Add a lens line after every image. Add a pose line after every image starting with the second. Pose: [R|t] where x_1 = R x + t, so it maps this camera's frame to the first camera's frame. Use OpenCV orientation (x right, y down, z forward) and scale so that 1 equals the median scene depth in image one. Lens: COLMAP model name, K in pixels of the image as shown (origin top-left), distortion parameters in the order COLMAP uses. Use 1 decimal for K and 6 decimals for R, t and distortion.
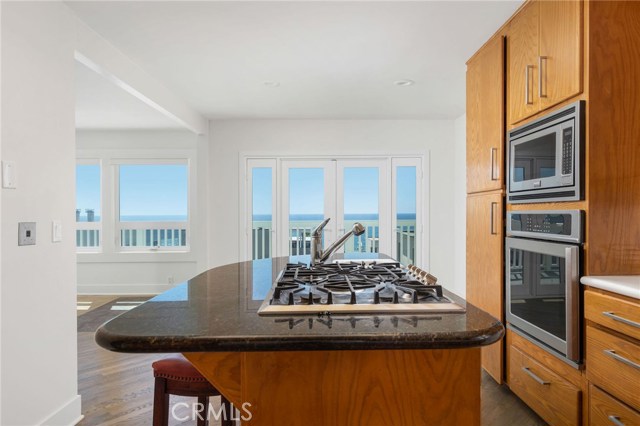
lens RADIAL K [[390.7, 0, 335.2], [0, 390.7, 213.9], [0, 0, 1]] dist [-0.000705, -0.000061]
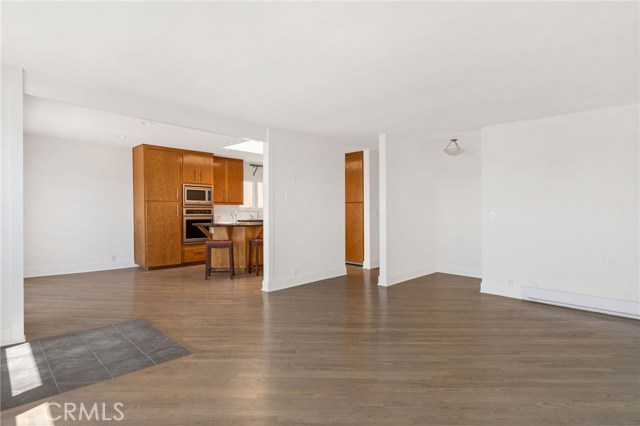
lens RADIAL K [[319.5, 0, 322.4], [0, 319.5, 221.2], [0, 0, 1]] dist [0.011378, -0.000051]
pose [[-0.705571, -0.026053, 0.708160, -2.463075], [-0.002888, 0.999421, 0.033891, 0.004694], [-0.708633, 0.021868, -0.705238, 2.228609]]
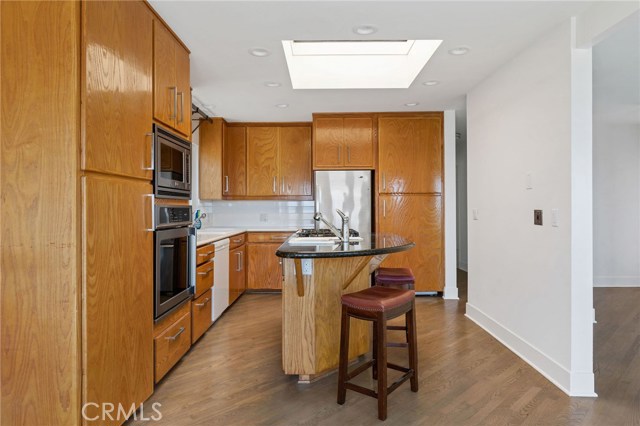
lens RADIAL K [[383.4, 0, 328.6], [0, 383.4, 209.4], [0, 0, 1]] dist [0.000323, -0.000662]
pose [[-0.999632, 0.009399, 0.025427, -0.013403], [0.009506, 0.999946, 0.004097, 0.004755], [-0.025387, 0.004337, -0.999668, 2.103616]]
